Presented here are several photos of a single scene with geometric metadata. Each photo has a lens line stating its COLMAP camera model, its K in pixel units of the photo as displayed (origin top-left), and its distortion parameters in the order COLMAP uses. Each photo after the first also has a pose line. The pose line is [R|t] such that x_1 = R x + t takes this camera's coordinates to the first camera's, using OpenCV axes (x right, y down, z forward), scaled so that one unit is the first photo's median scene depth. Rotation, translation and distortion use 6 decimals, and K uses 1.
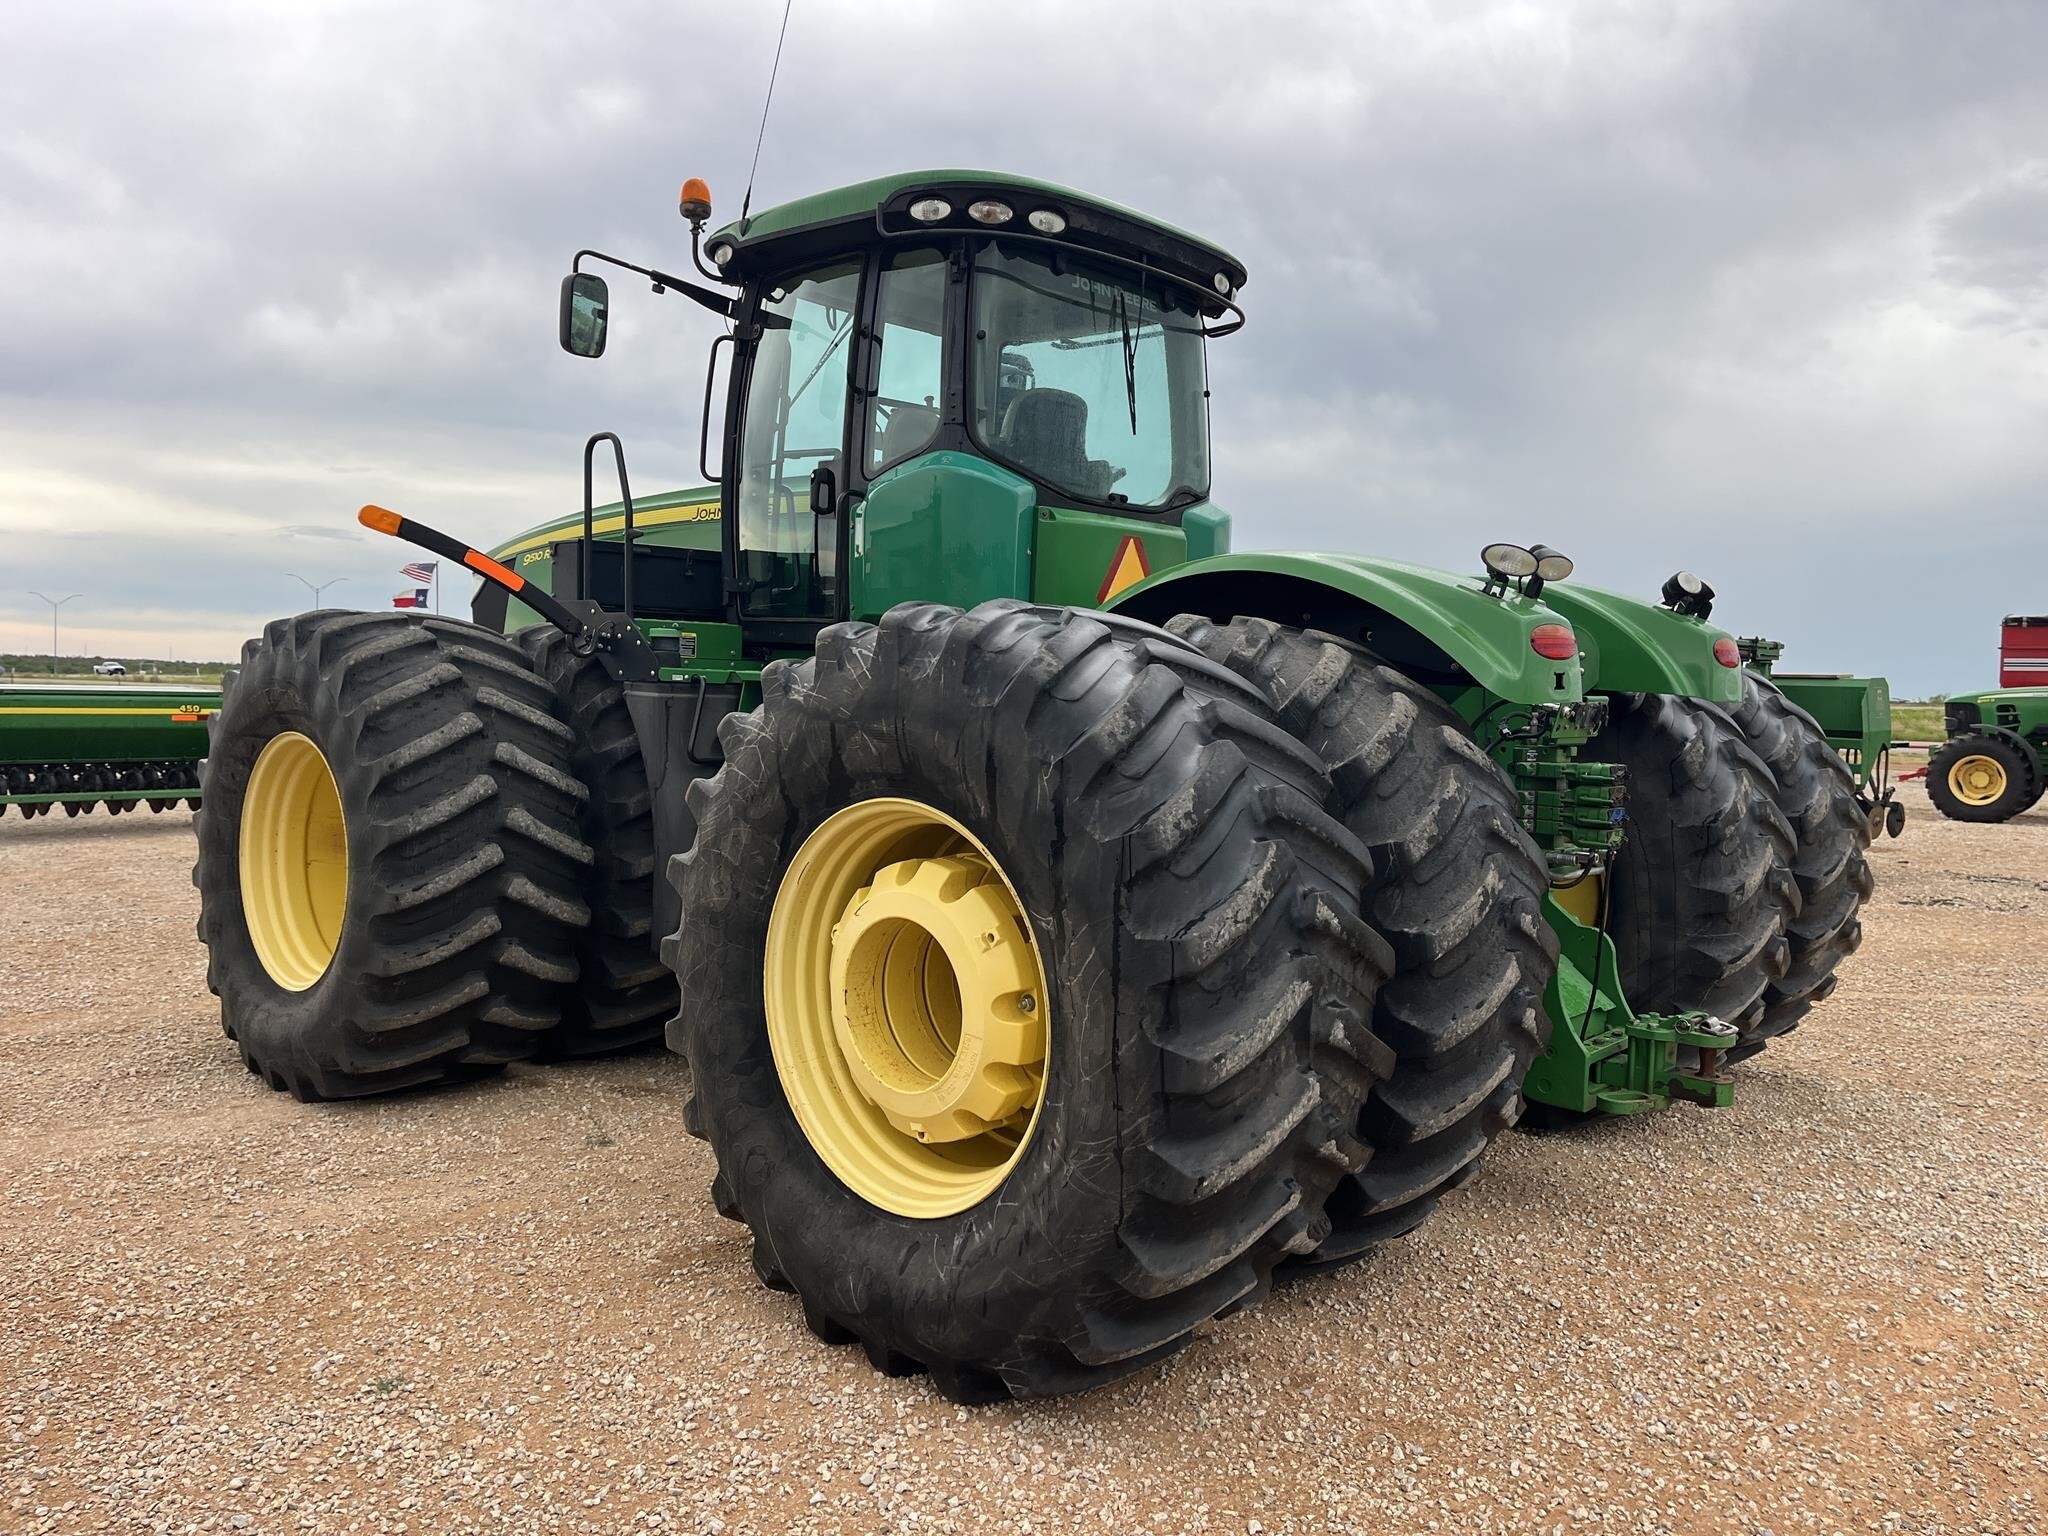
lens RADIAL K [[1516.5, 0, 1024.1], [0, 1516.5, 791.3], [0, 0, 1]] dist [0.074475, -0.097139]
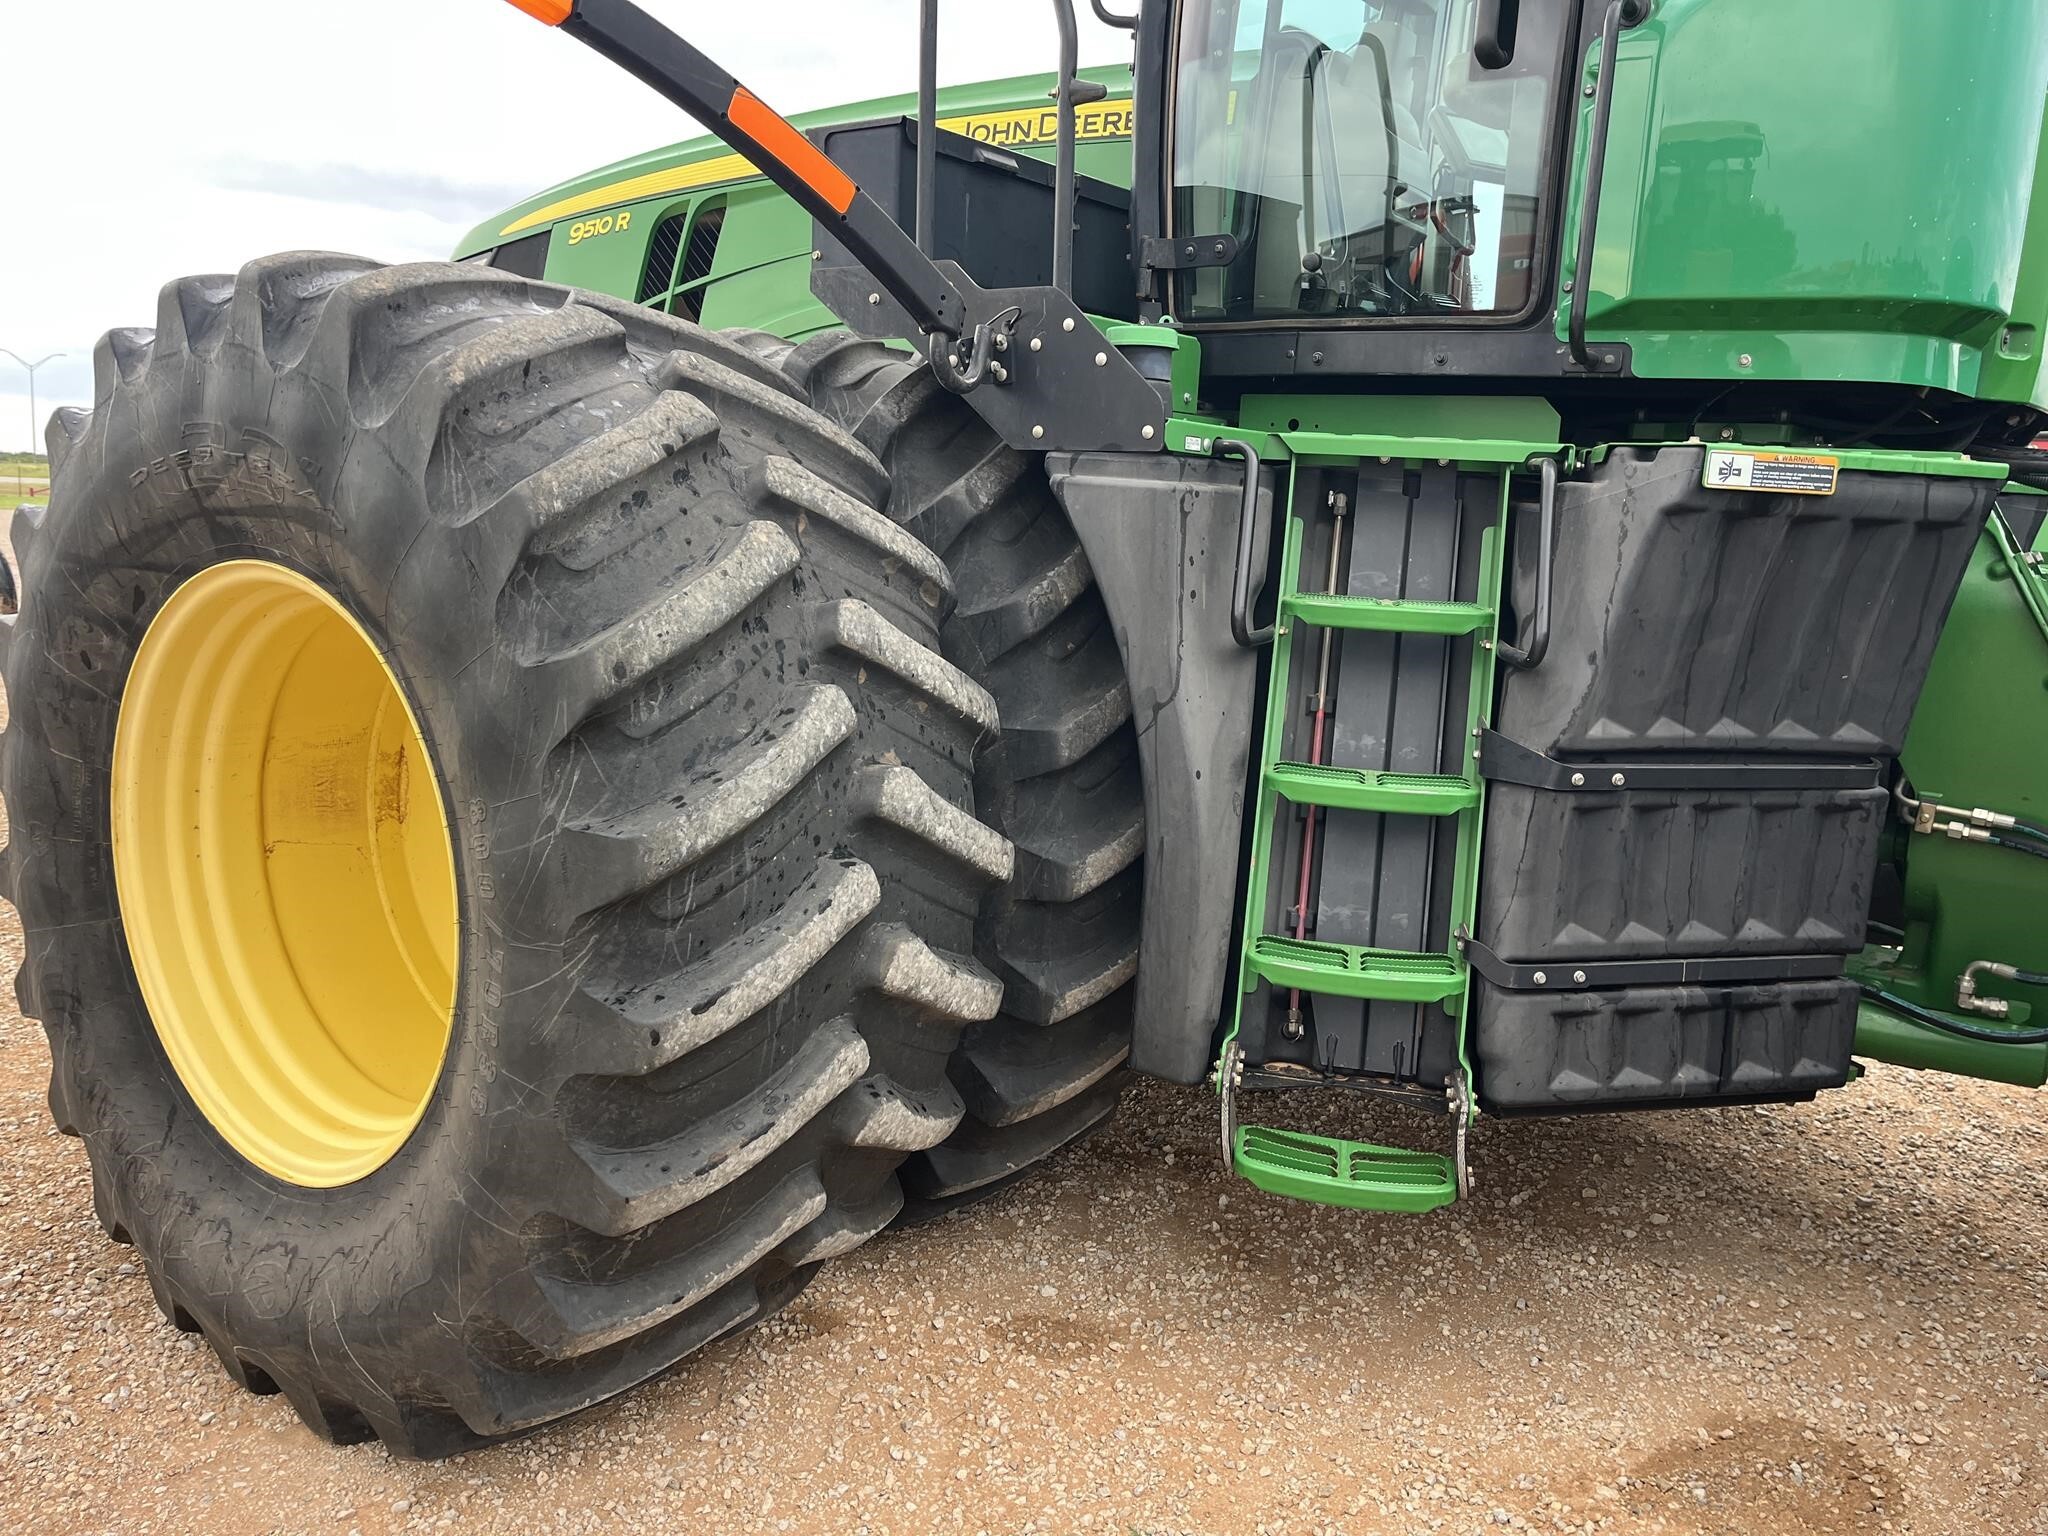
lens RADIAL K [[1486.2, 0, 1024.0], [0, 1486.2, 768.0], [0, 0, 1]] dist [0.112301, -0.173869]
pose [[0.990491, -0.008861, 0.137293, -0.344082], [-0.006691, 0.993641, 0.112399, -0.031743], [-0.137416, -0.112249, 0.984133, 0.598465]]
